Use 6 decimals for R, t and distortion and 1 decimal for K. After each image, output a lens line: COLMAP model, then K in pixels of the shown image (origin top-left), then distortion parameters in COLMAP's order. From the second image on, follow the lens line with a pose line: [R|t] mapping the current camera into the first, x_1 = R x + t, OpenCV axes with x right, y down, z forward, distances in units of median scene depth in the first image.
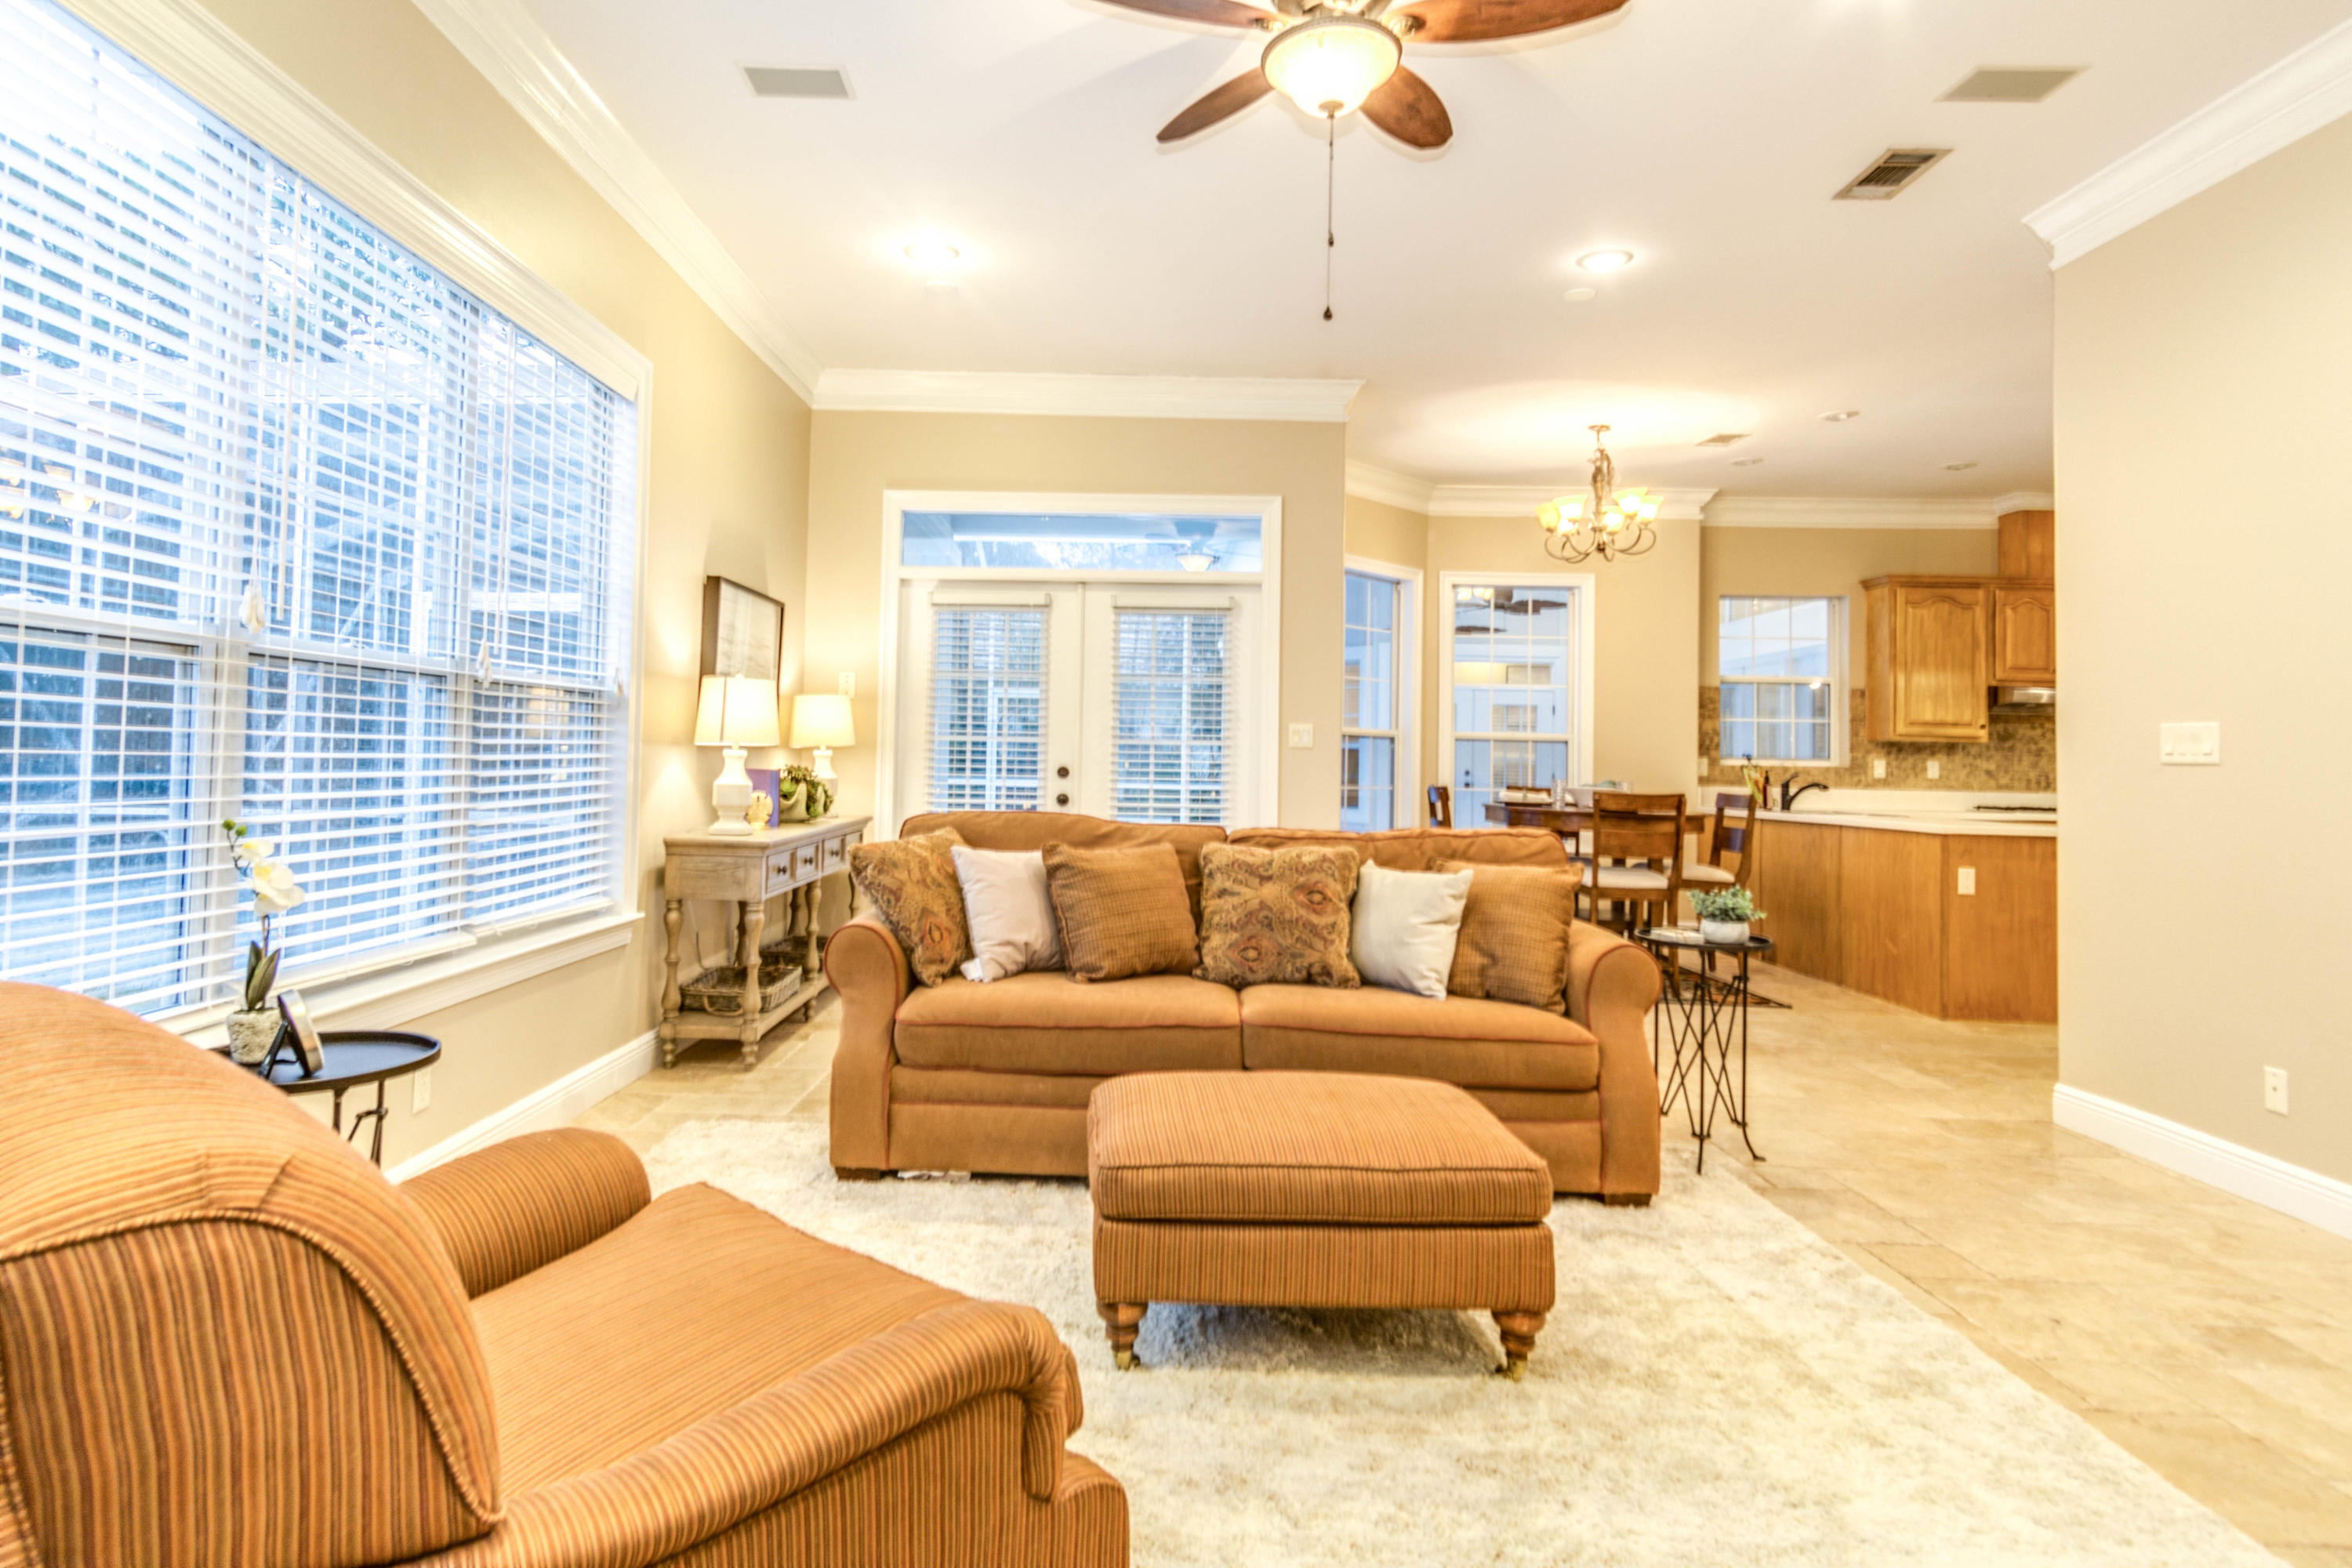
lens RADIAL K [[1257.4, 0, 1181.9], [0, 1257.4, 787.8], [0, 0, 1]] dist [0.003862, 0.003139]
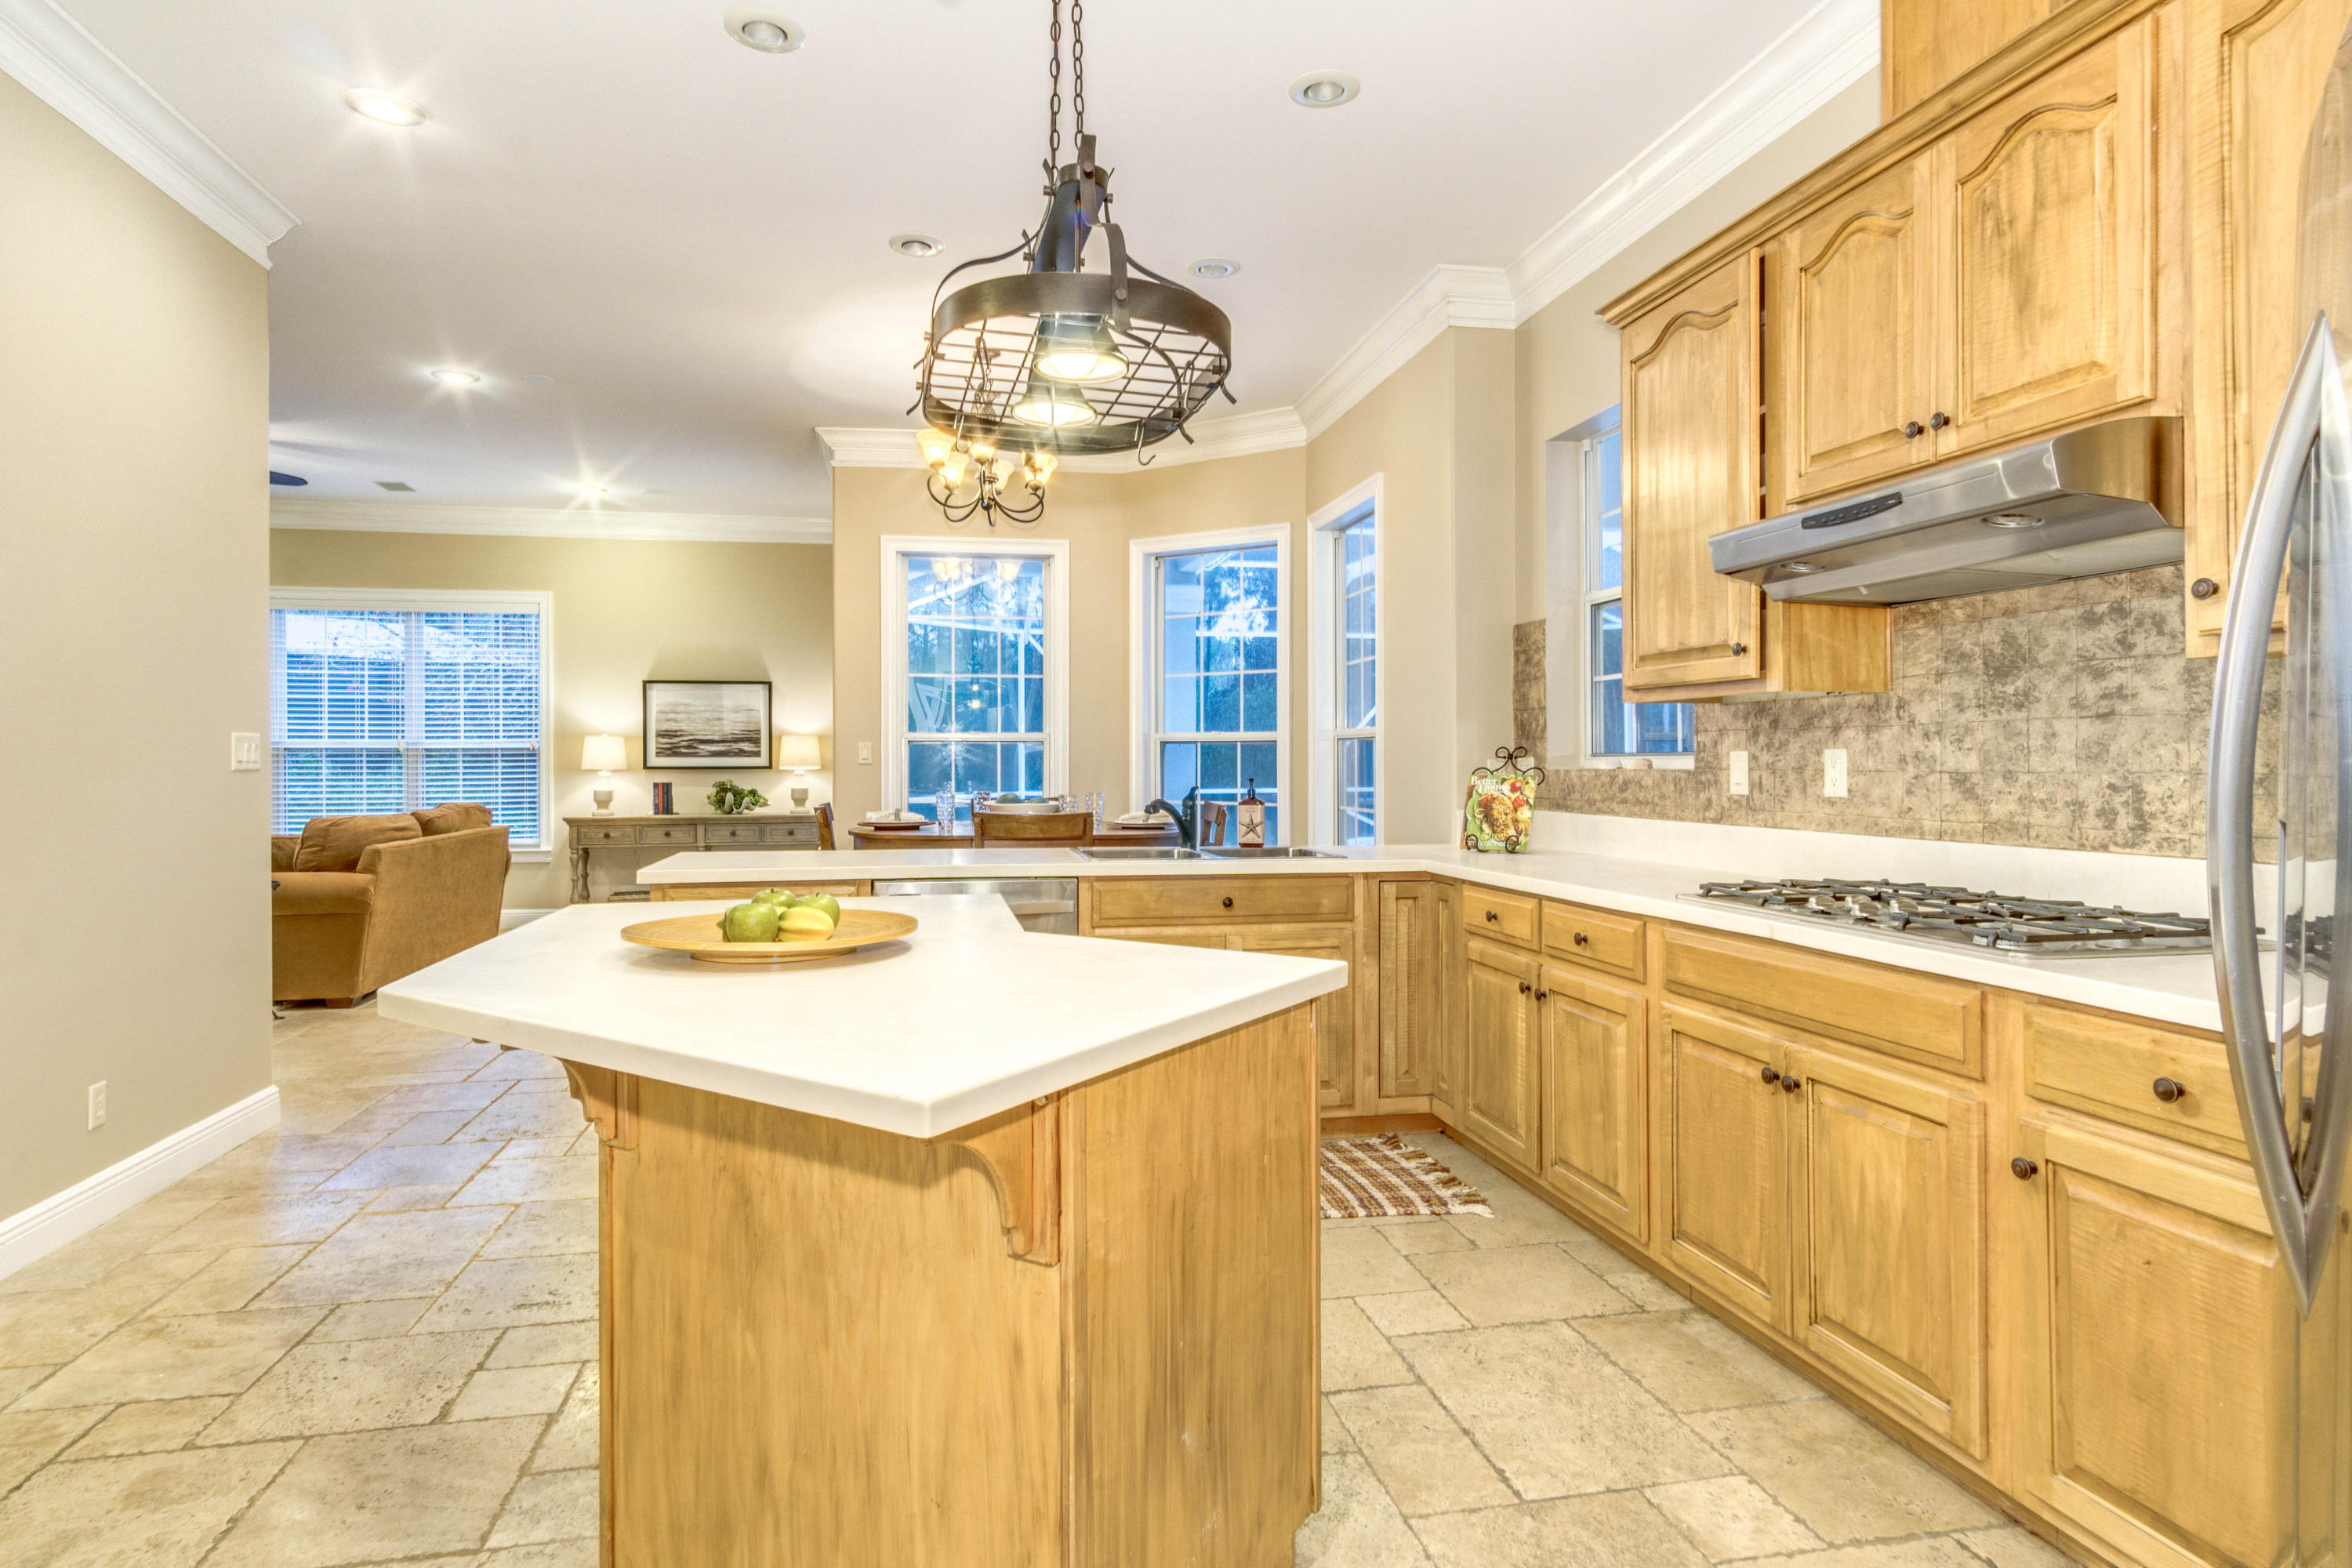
lens RADIAL K [[1257.4, 0, 1157.8], [0, 1257.4, 770.1], [0, 0, 1]] dist [0.003862, 0.003139]
pose [[0.221186, -0.014013, -0.975131, 1.247278], [-0.015928, 0.999711, -0.017979, -0.007993], [0.975102, 0.019508, 0.220899, 1.010550]]
